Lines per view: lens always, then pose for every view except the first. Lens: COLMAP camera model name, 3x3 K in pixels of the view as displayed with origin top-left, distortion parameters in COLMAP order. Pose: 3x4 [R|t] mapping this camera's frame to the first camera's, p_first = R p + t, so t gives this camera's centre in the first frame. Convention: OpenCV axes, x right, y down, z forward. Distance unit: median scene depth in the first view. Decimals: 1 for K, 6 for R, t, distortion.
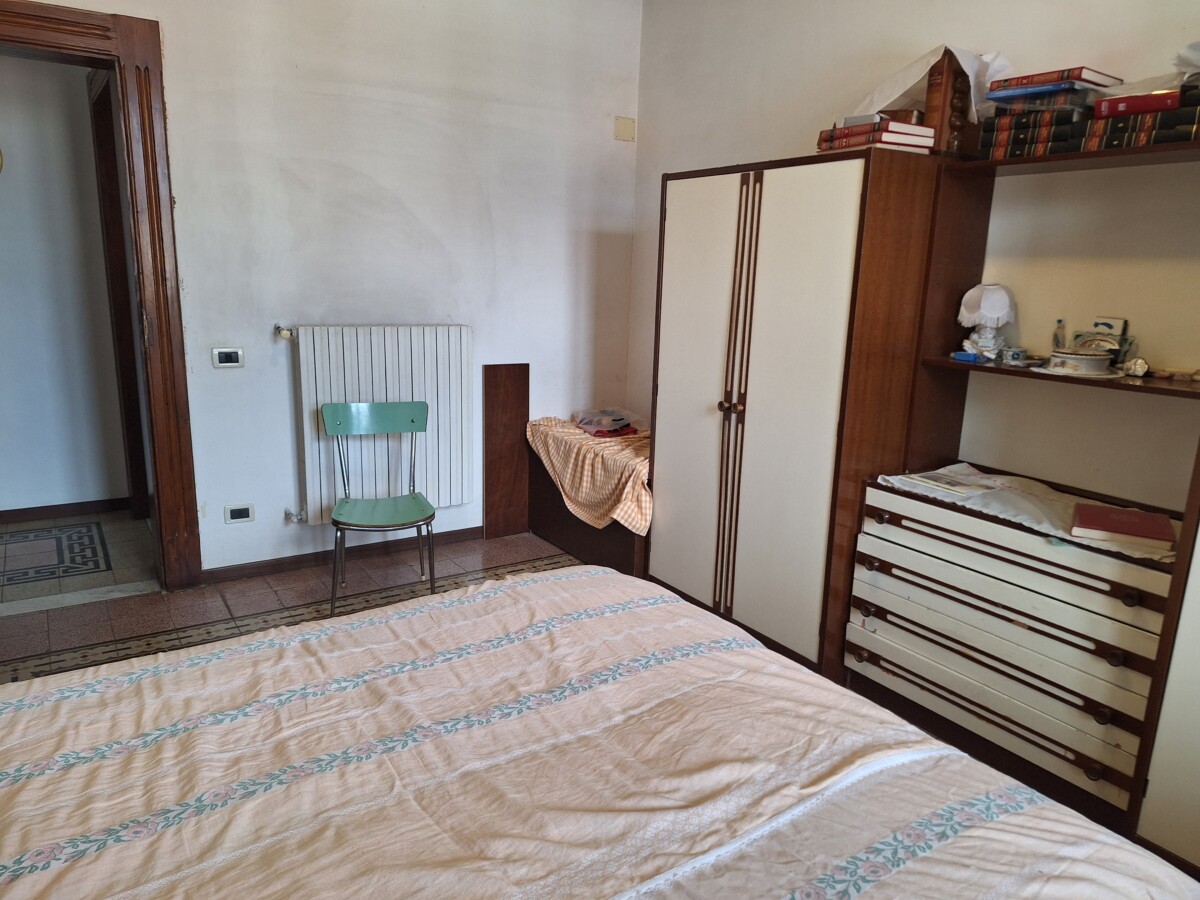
lens RADIAL K [[800.1, 0, 600.0], [0, 800.1, 450.0], [0, 0, 1]] dist [0.007482, -0.034288]
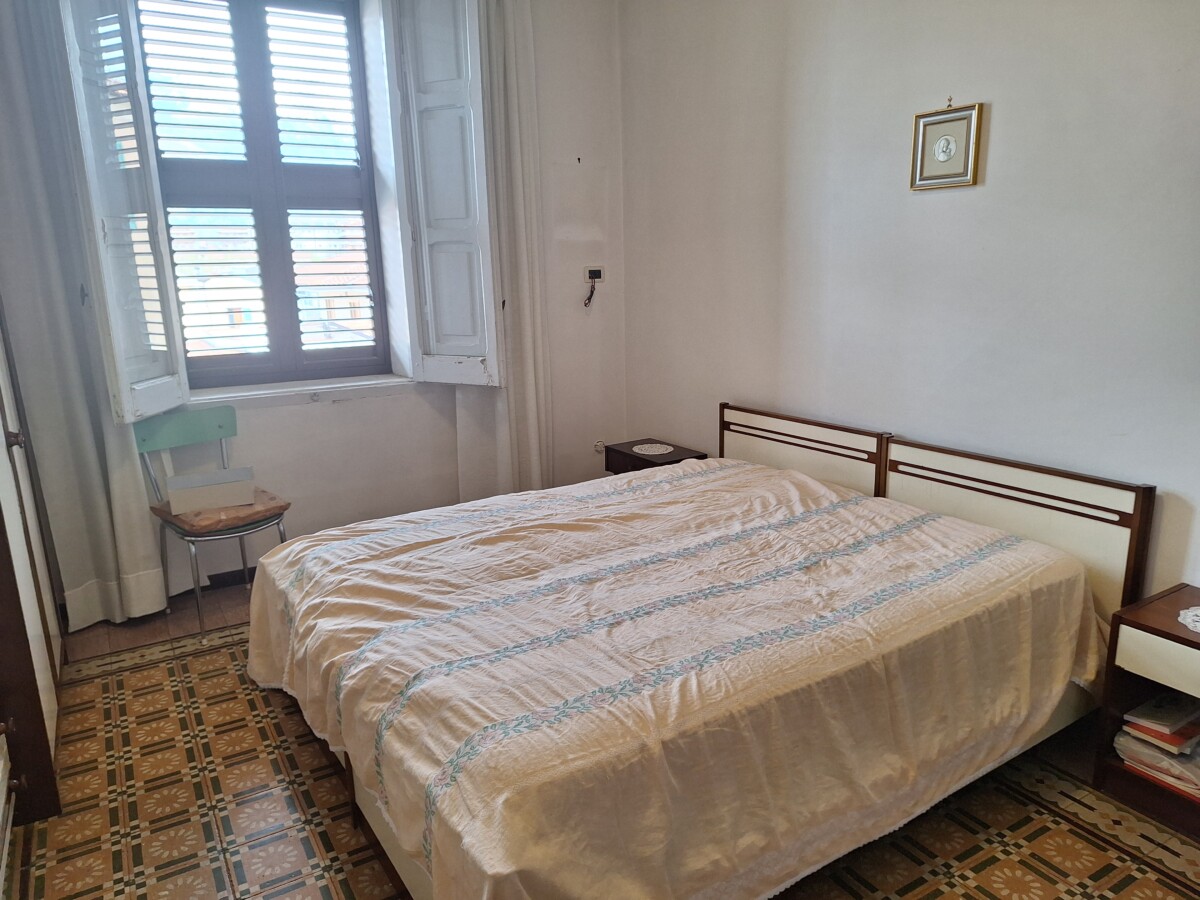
lens RADIAL K [[800.1, 0, 600.0], [0, 800.1, 450.0], [0, 0, 1]] dist [0.007482, -0.034288]
pose [[-0.998781, -0.015832, 0.046746, -0.149207], [0.005976, 0.901391, 0.432964, -0.509262], [-0.048991, 0.432716, -0.900198, 2.280745]]
